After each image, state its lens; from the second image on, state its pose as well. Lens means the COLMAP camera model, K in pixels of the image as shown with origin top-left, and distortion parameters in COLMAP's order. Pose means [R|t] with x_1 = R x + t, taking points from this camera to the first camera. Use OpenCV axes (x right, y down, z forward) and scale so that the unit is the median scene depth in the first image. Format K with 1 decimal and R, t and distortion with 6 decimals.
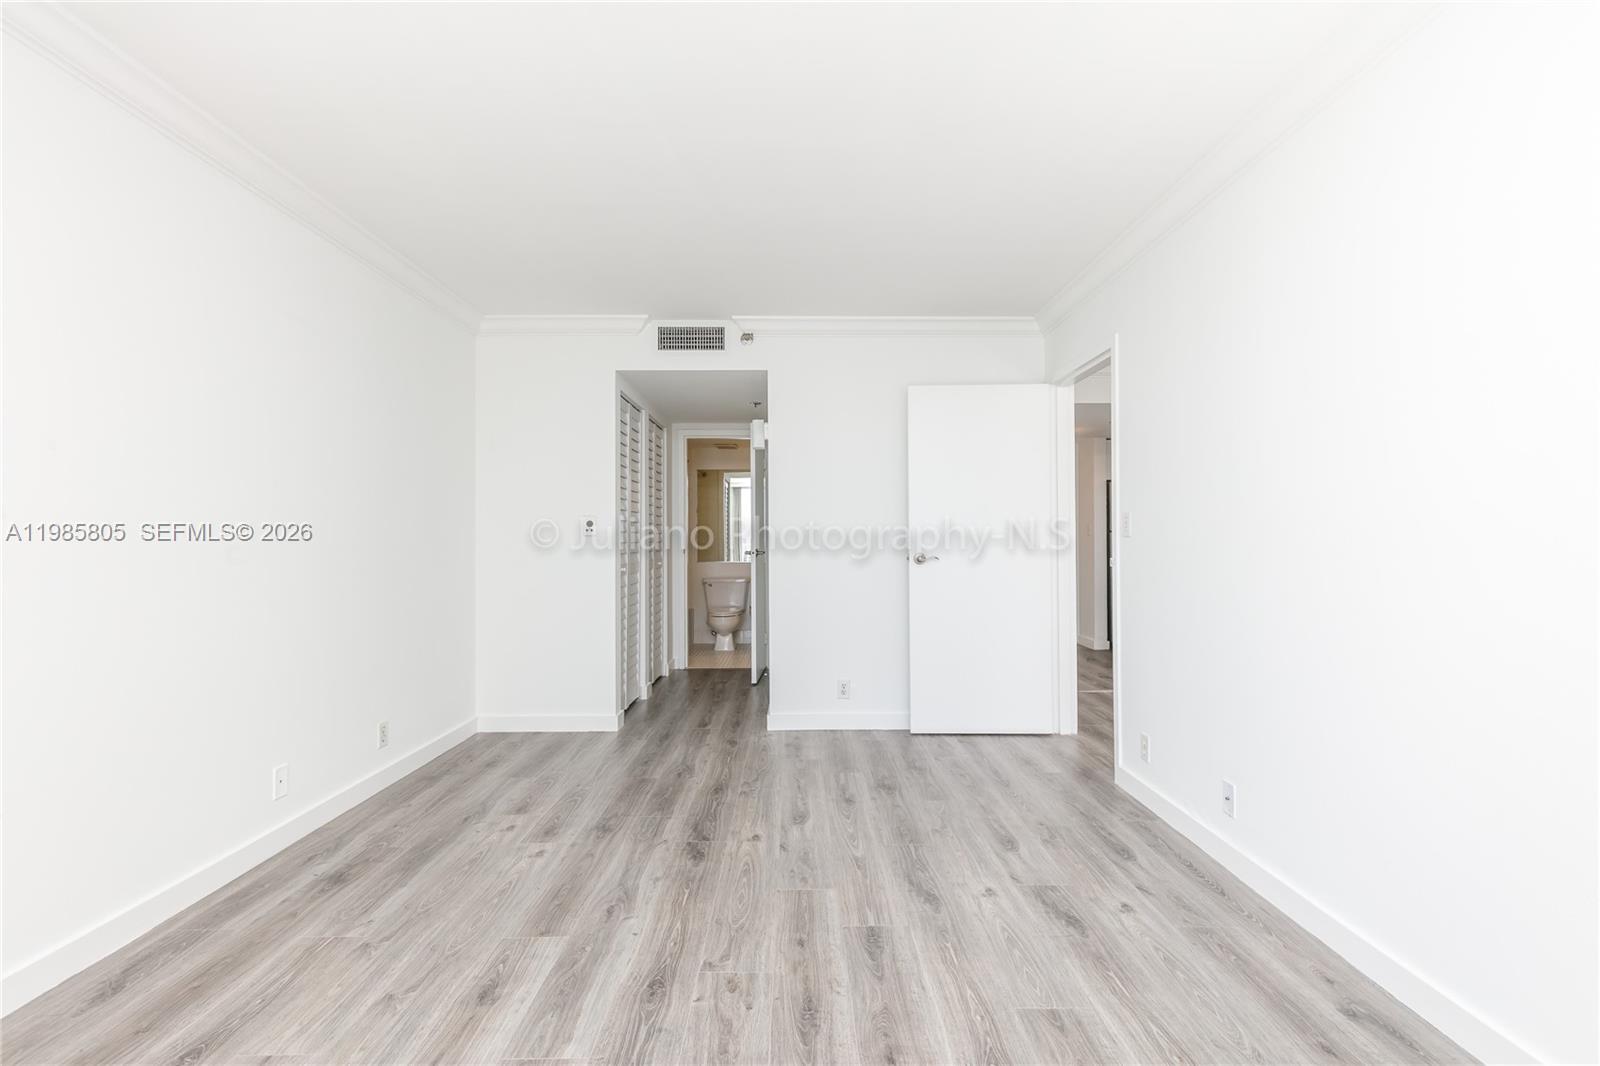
lens RADIAL K [[745.1, 0, 800.0], [0, 745.1, 533.0], [0, 0, 1]] dist [0.006585, 0.000051]
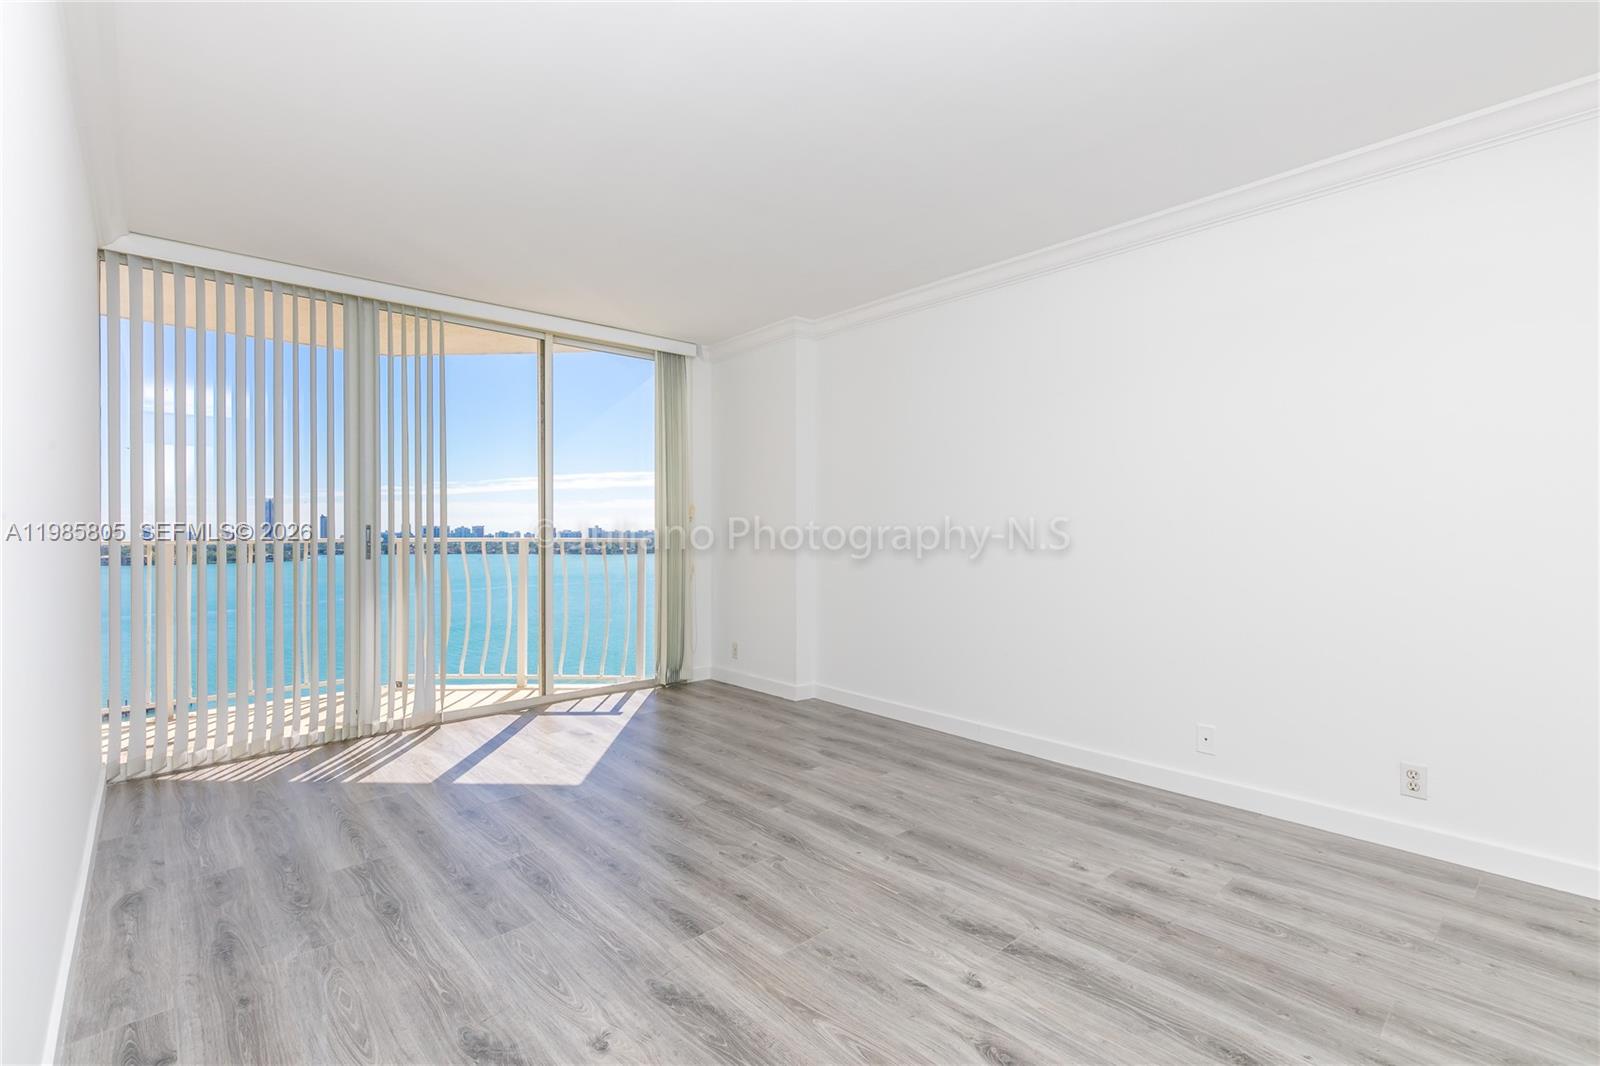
lens RADIAL K [[745.1, 0, 800.0], [0, 745.1, 533.0], [0, 0, 1]] dist [0.006585, 0.000051]
pose [[-0.759689, 0.006719, -0.650252, 0.562487], [0.011559, 0.999928, -0.003171, 0.022529], [0.650184, -0.009925, -0.759712, 1.660542]]
